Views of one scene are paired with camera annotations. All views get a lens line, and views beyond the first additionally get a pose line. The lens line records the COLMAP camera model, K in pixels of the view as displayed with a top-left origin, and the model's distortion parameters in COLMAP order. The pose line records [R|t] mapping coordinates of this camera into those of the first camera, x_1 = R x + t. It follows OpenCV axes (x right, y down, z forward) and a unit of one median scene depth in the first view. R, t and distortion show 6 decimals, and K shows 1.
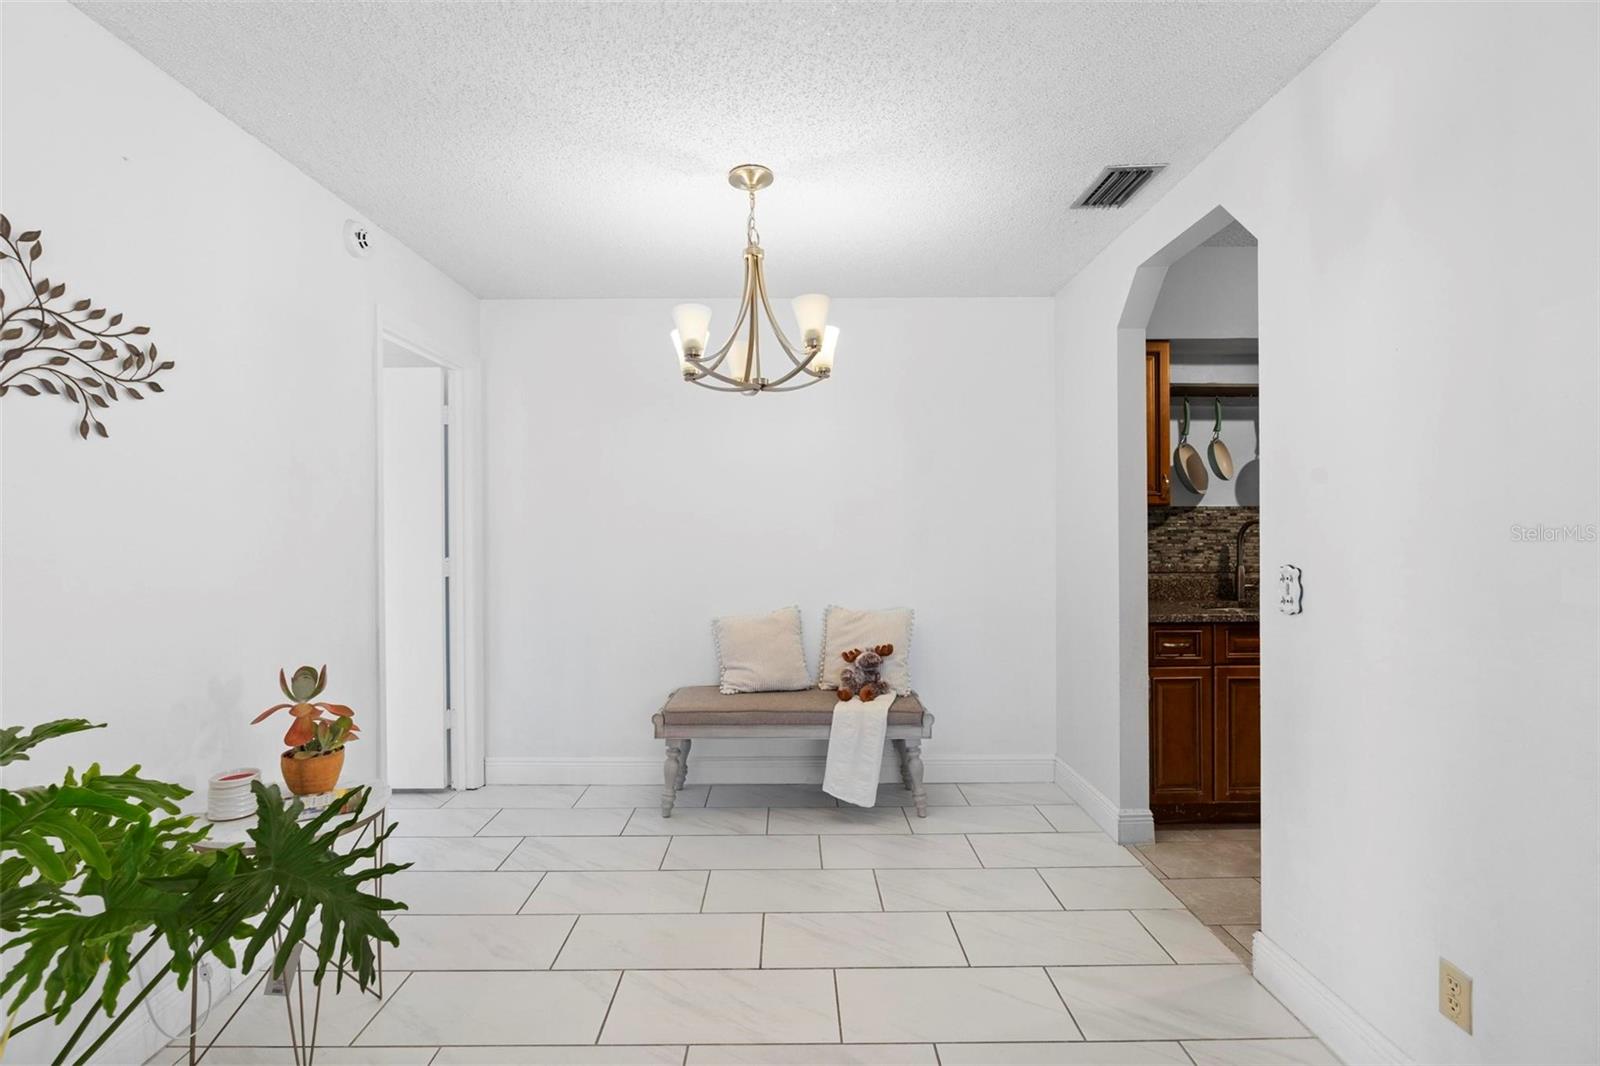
lens RADIAL K [[727.1, 0, 798.2], [0, 727.1, 512.7], [0, 0, 1]] dist [-0.006822, 0.000106]
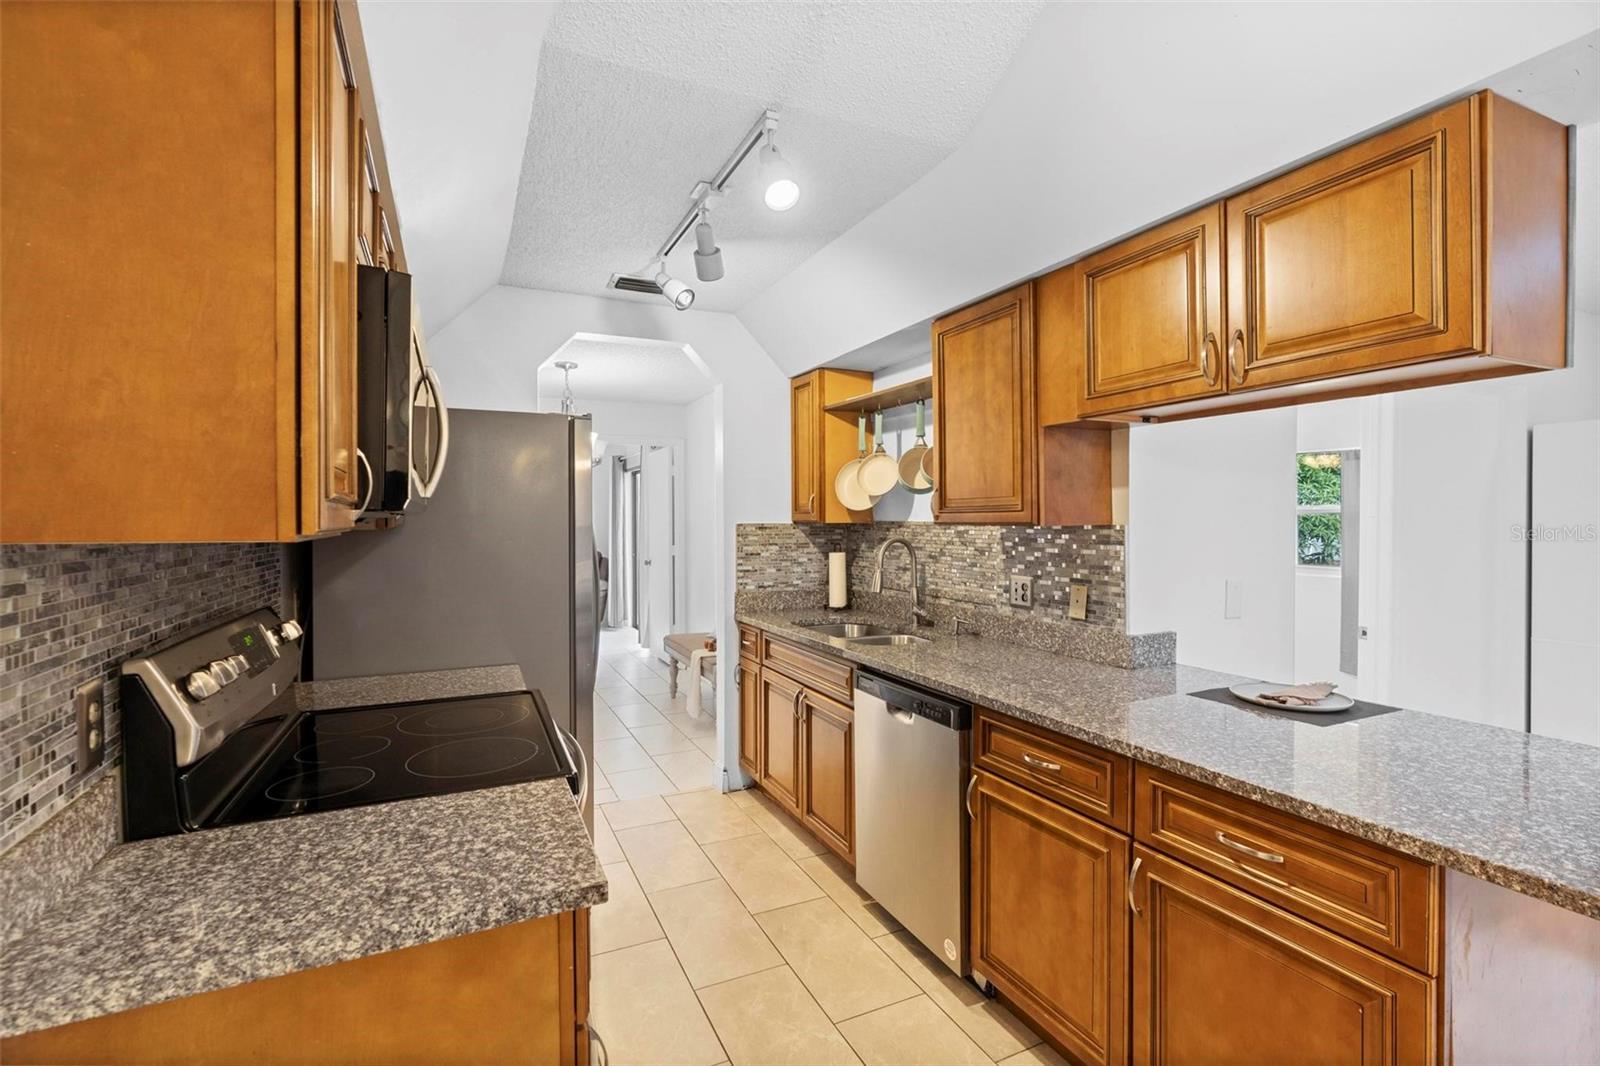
lens RADIAL K [[727.1, 0, 798.2], [0, 727.1, 512.7], [0, 0, 1]] dist [-0.006822, 0.000106]
pose [[0.418114, -0.003879, -0.908386, 1.358694], [0.012490, 0.999921, 0.001479, -0.023535], [0.908309, -0.011964, 0.418130, 0.476066]]
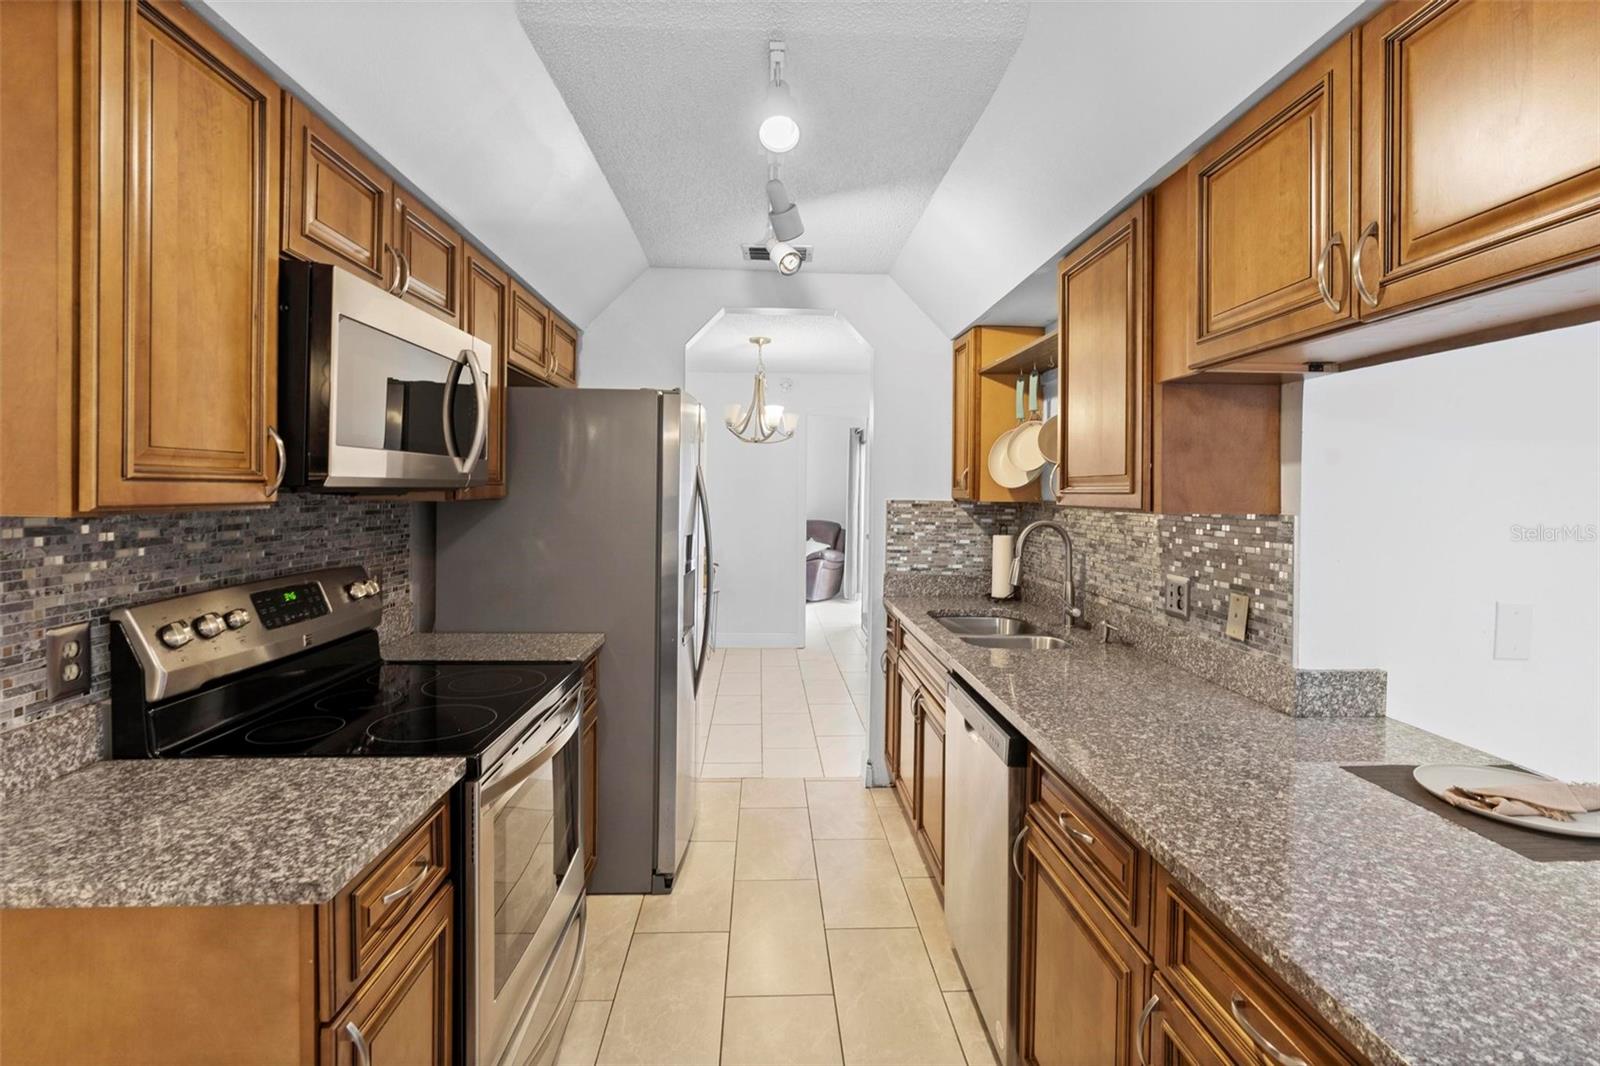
lens RADIAL K [[735.9, 0, 799.8], [0, 735.9, 486.7], [0, 0, 1]] dist [-0.004493, 0.000579]
pose [[0.040568, 0.002585, -0.999173, 1.349974], [-0.000359, 0.999997, 0.002573, -0.027487], [0.999177, 0.000254, 0.040569, 0.673771]]
